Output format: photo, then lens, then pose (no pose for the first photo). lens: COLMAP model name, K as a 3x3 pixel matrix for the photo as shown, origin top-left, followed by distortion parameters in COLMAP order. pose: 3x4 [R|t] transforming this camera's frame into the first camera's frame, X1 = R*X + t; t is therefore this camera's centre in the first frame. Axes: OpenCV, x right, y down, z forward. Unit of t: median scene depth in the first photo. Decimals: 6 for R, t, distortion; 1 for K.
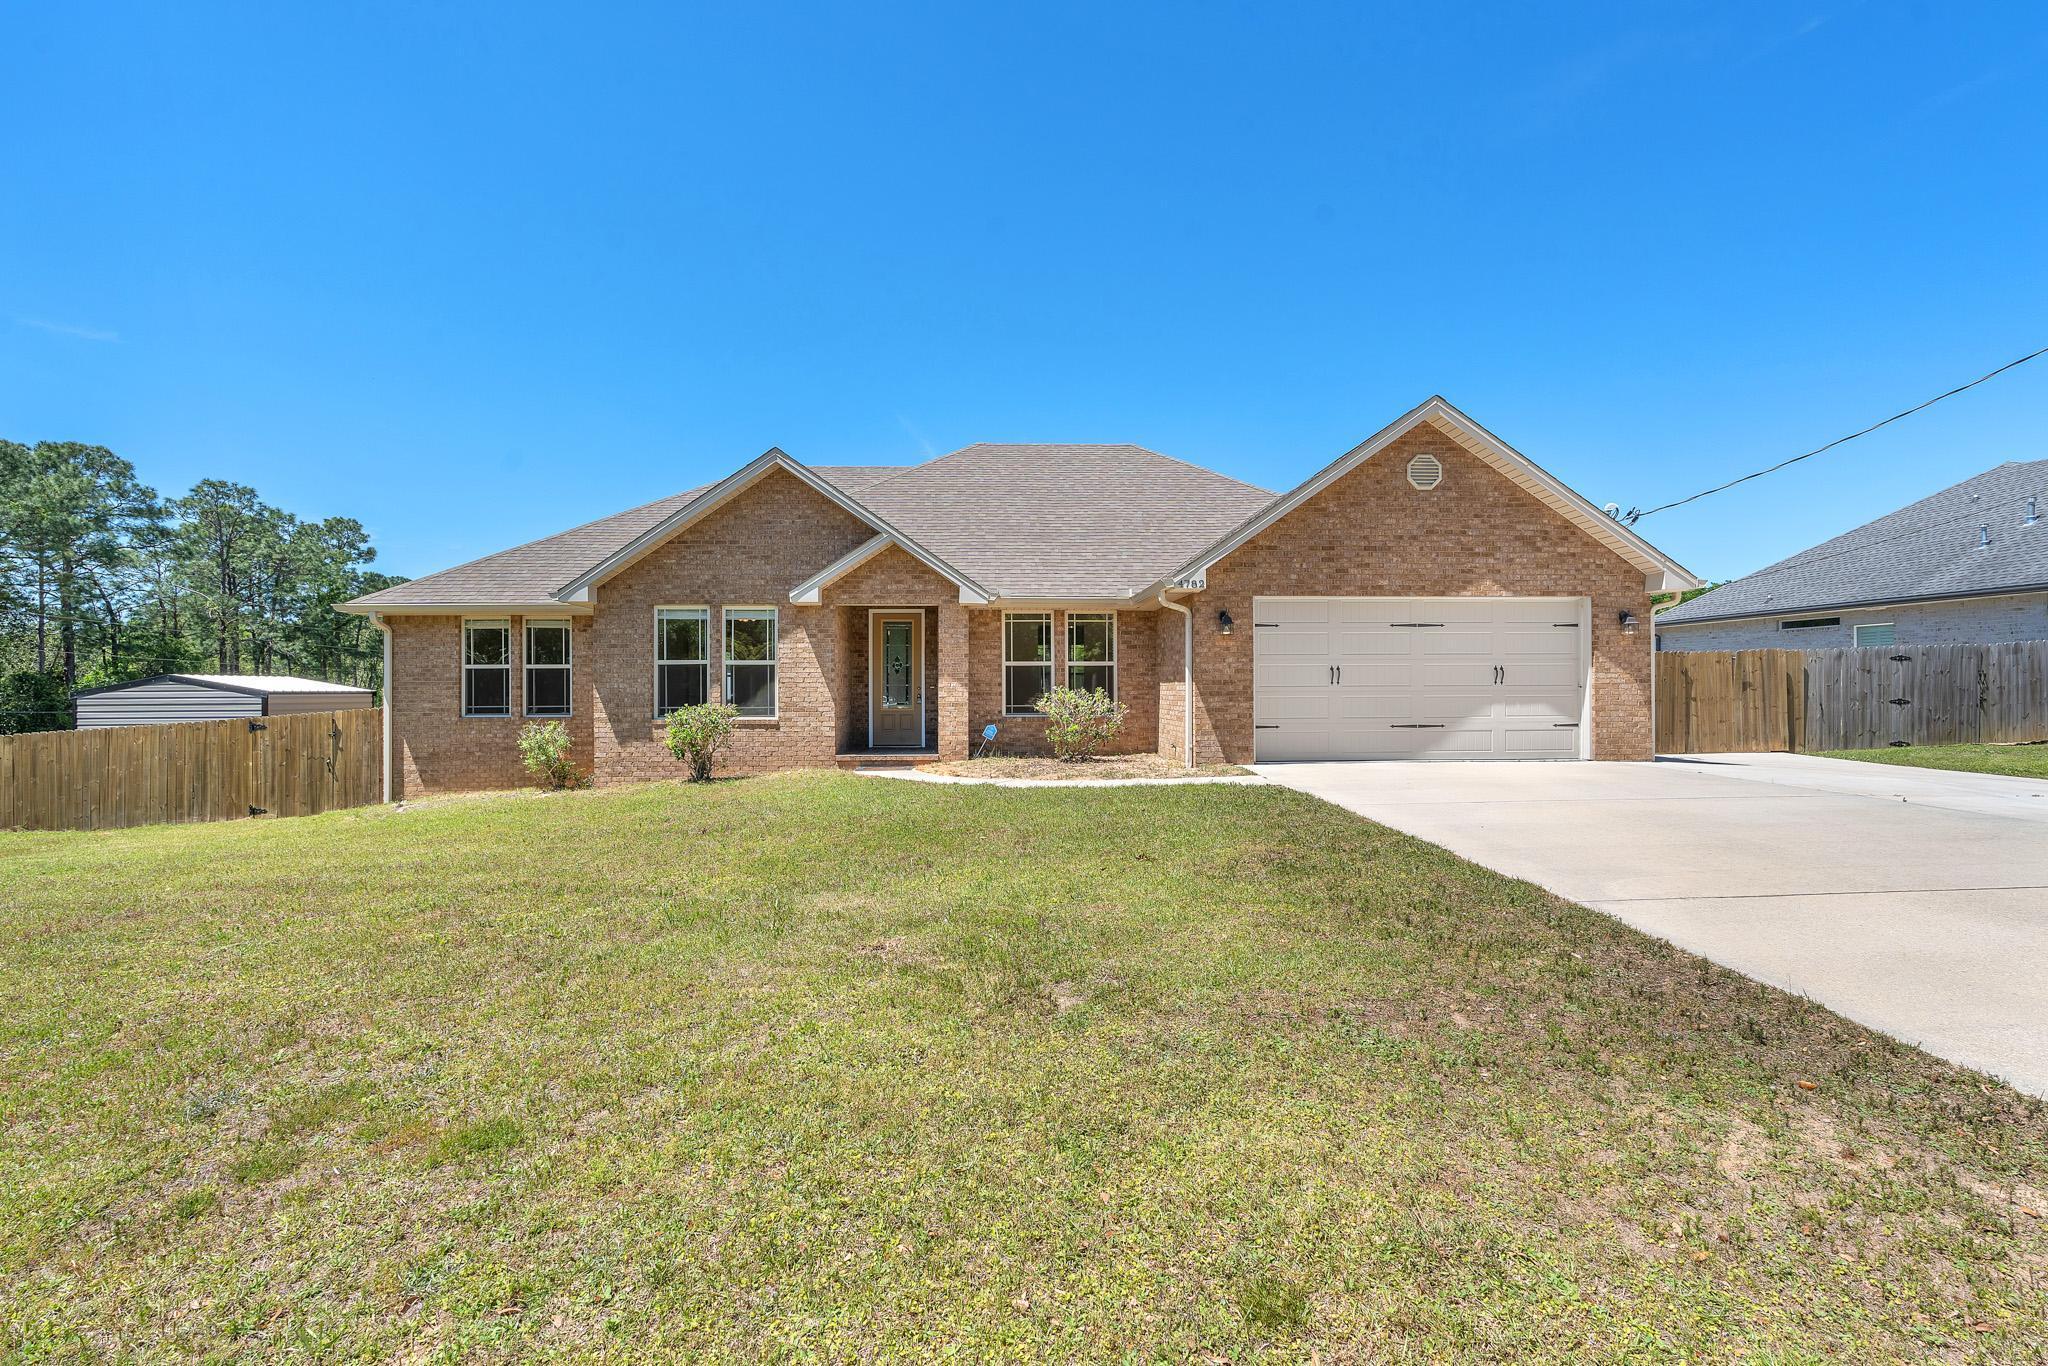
lens RADIAL K [[928.2, 0, 1024.0], [0, 928.2, 683.0], [0, 0, 1]] dist [-0.004428, 0.000005]
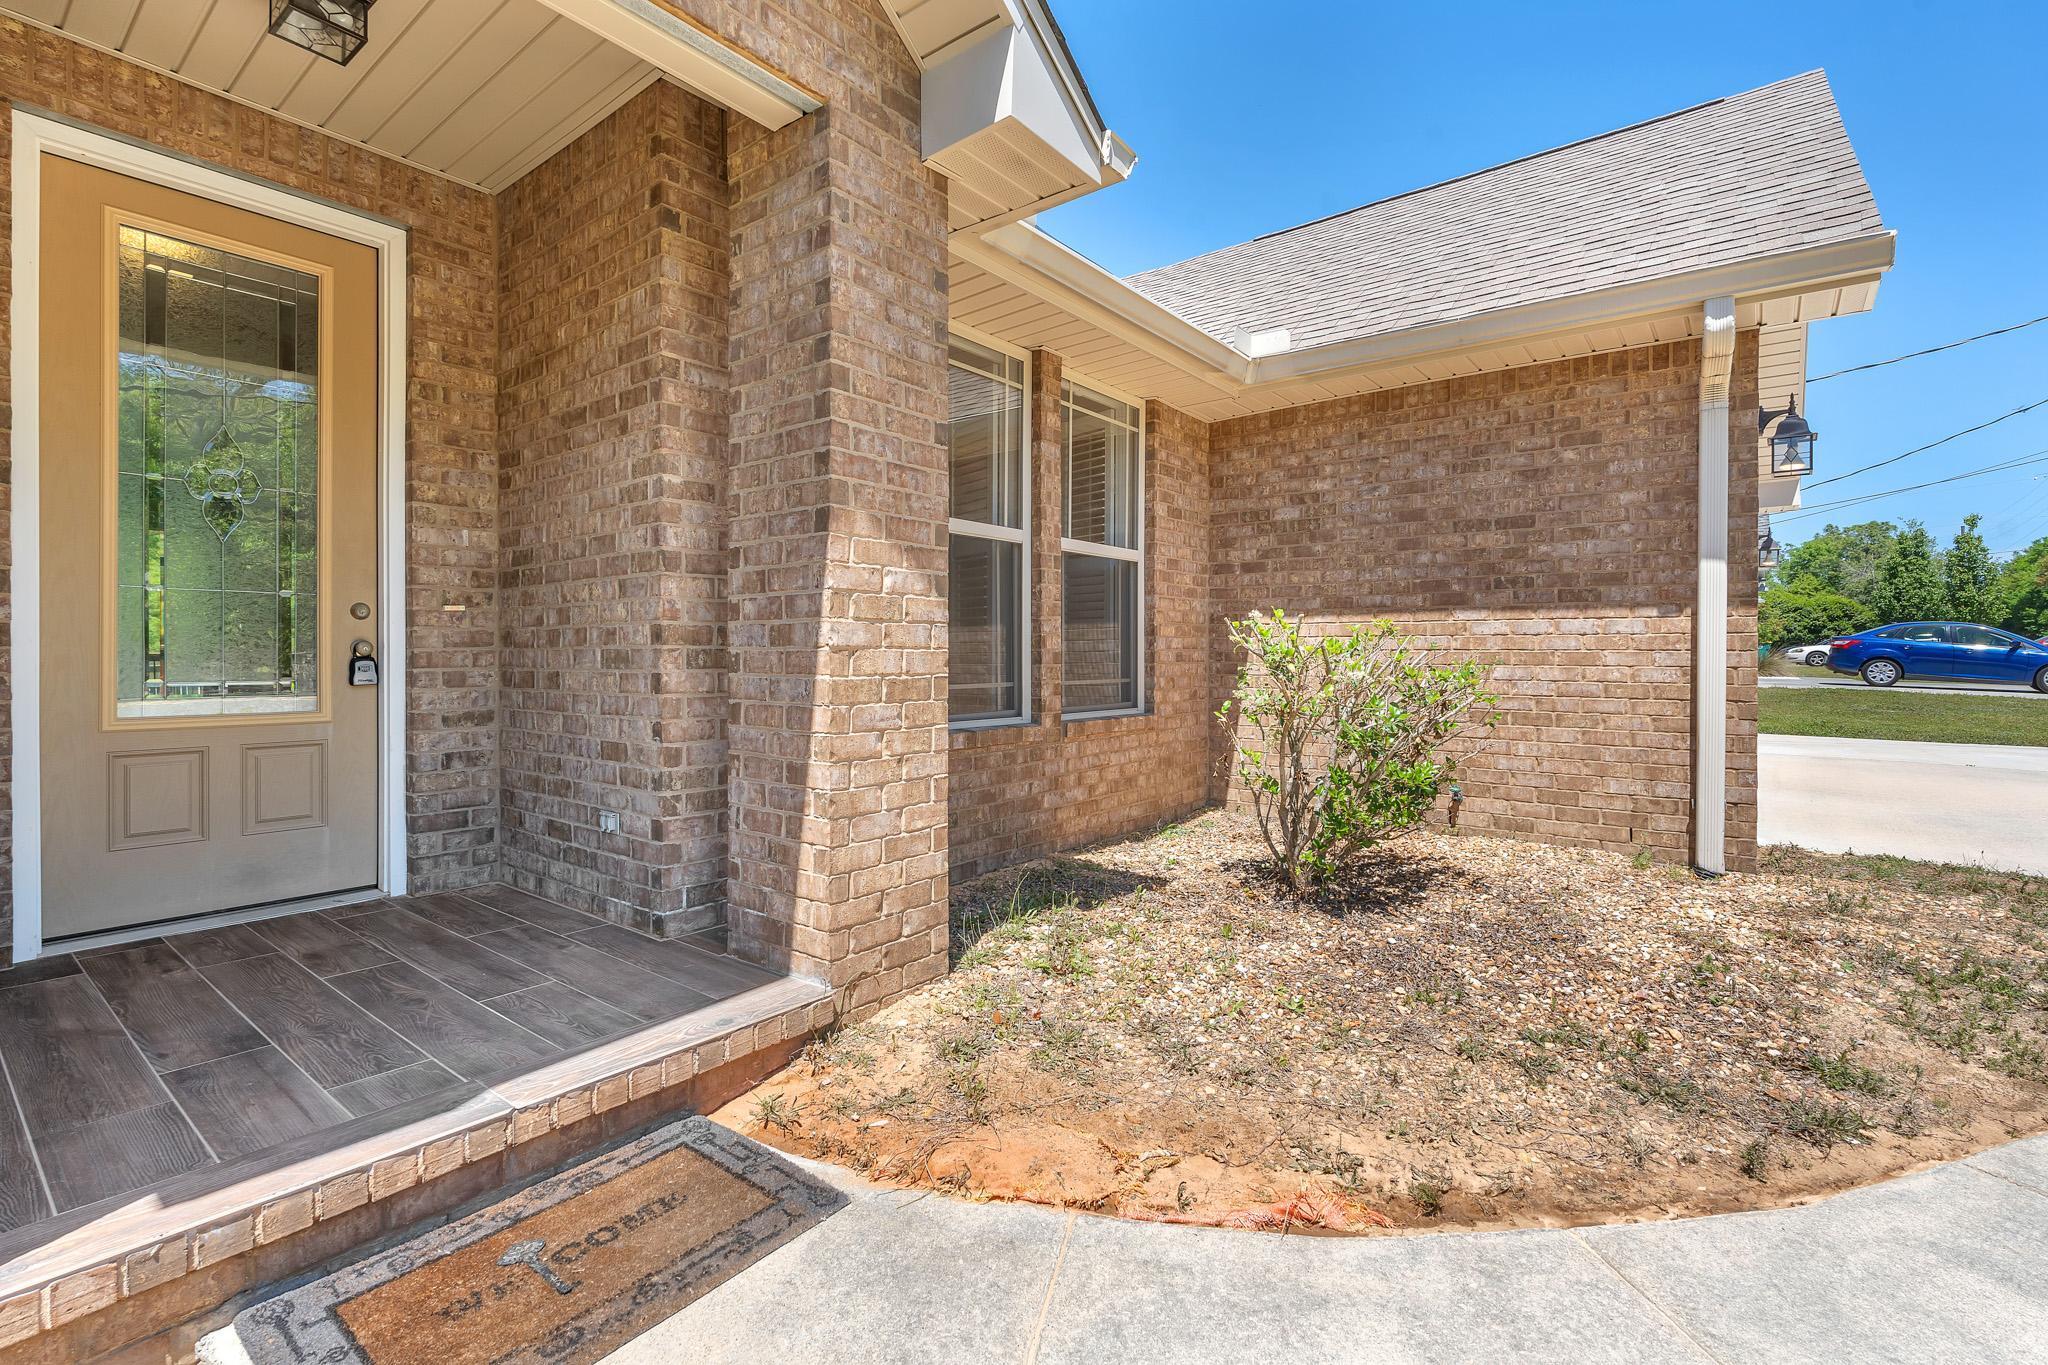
lens RADIAL K [[928.2, 0, 1024.0], [0, 928.2, 682.5], [0, 0, 1]] dist [-0.004428, 0.000005]
pose [[0.676973, -0.006209, 0.735982, -0.204756], [-0.010307, 0.999786, 0.017916, 0.021145], [-0.735936, -0.019715, 0.676764, 0.930090]]
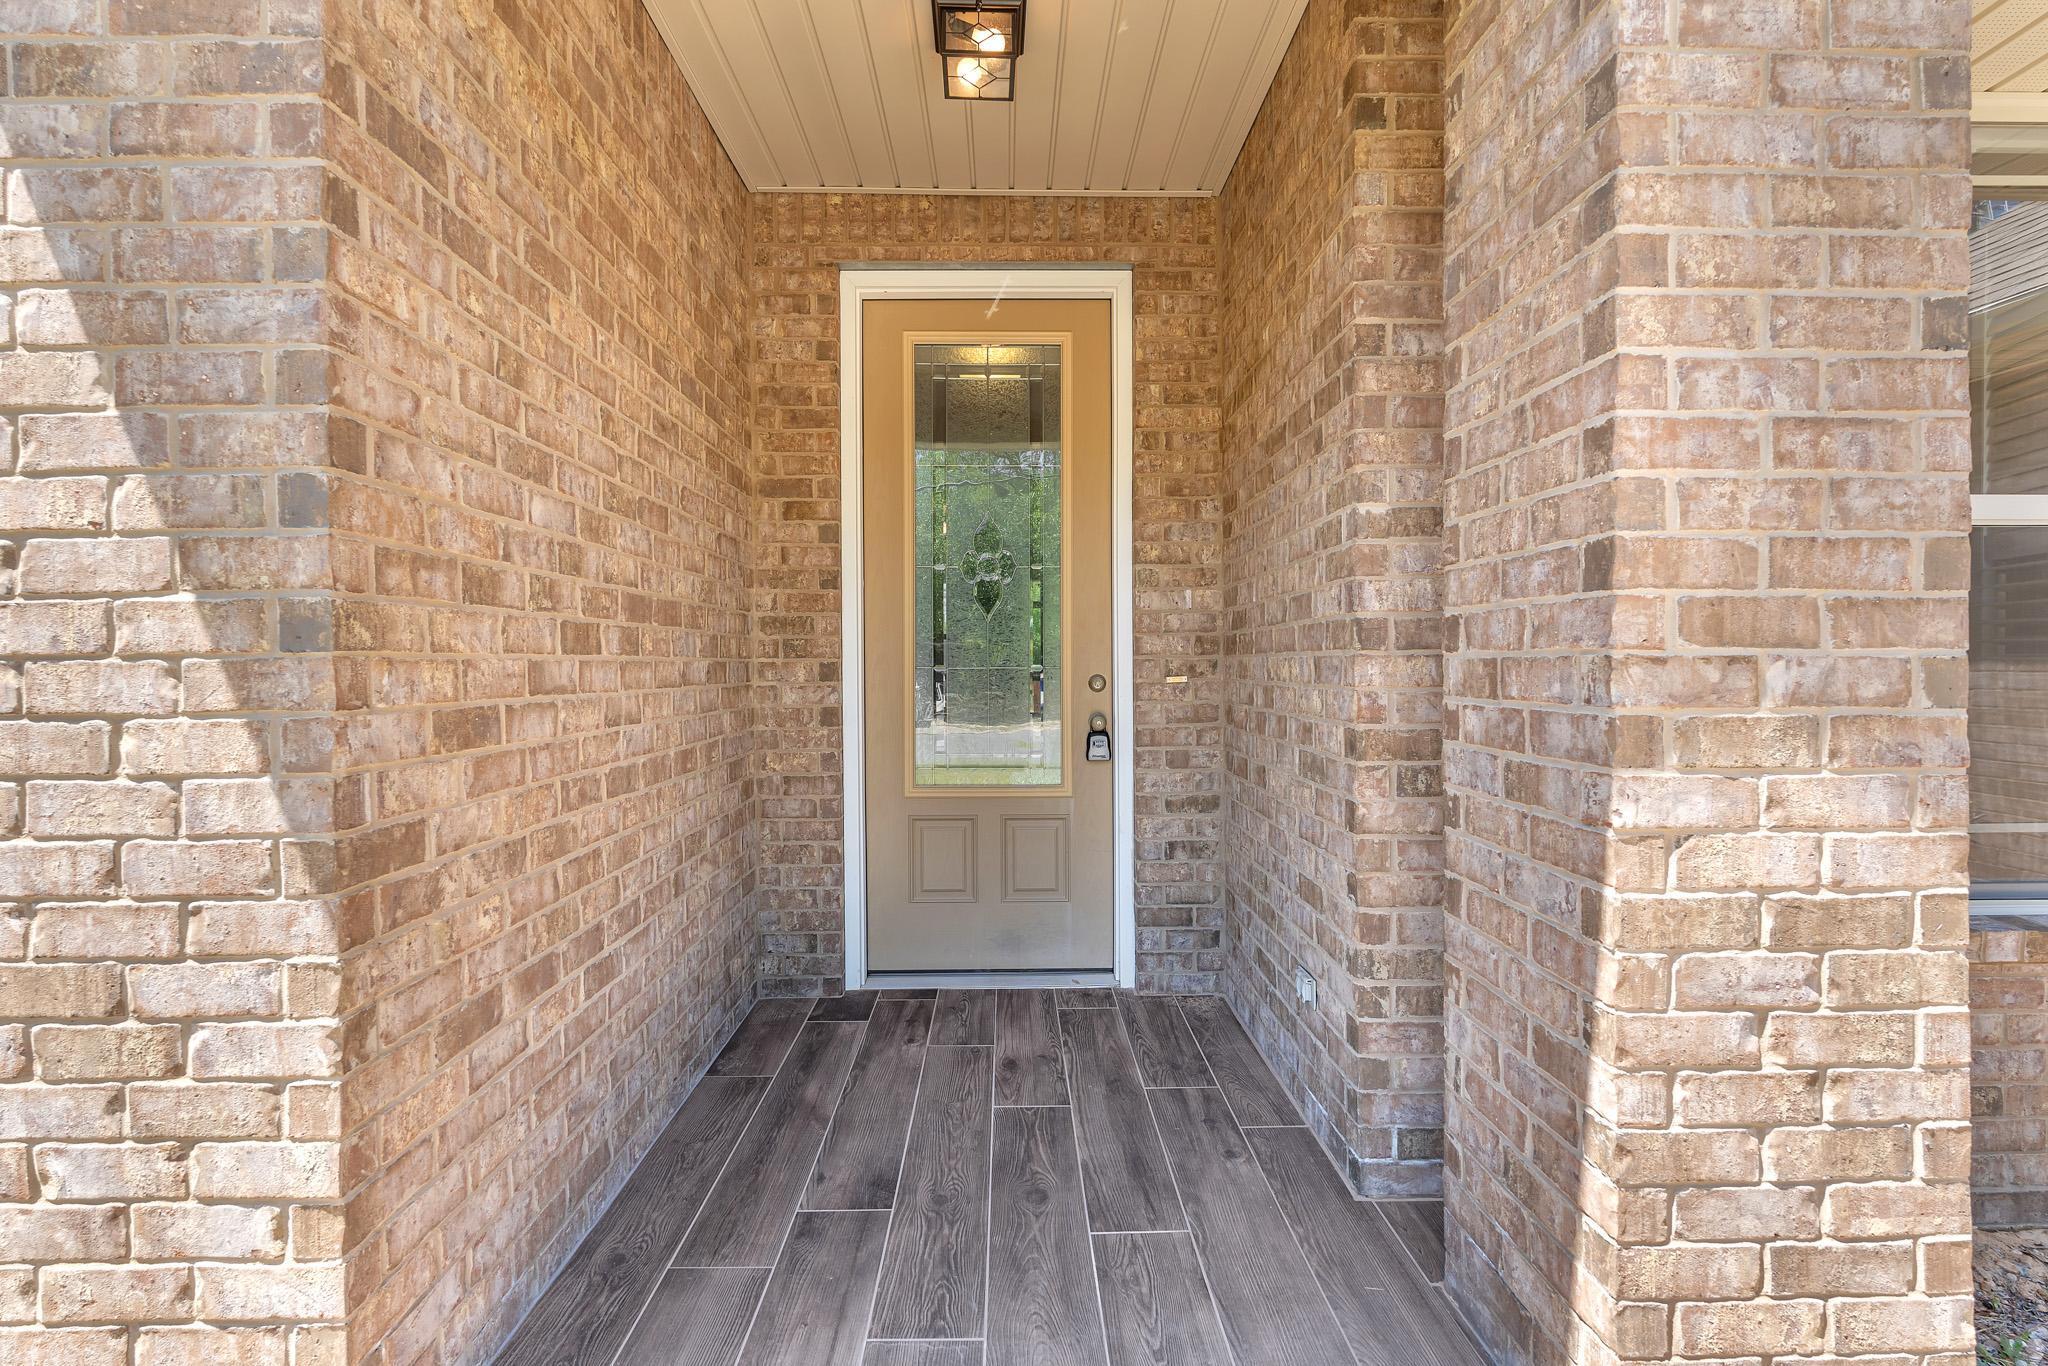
lens RADIAL K [[931.6, 0, 1022.4], [0, 931.6, 669.9], [0, 0, 1]] dist [-0.004143, 0.006180]
pose [[0.998428, 0.009413, -0.055256, -0.147296], [-0.008898, 0.999915, 0.009553, 0.002491], [0.055341, -0.009046, 0.998427, 0.991399]]
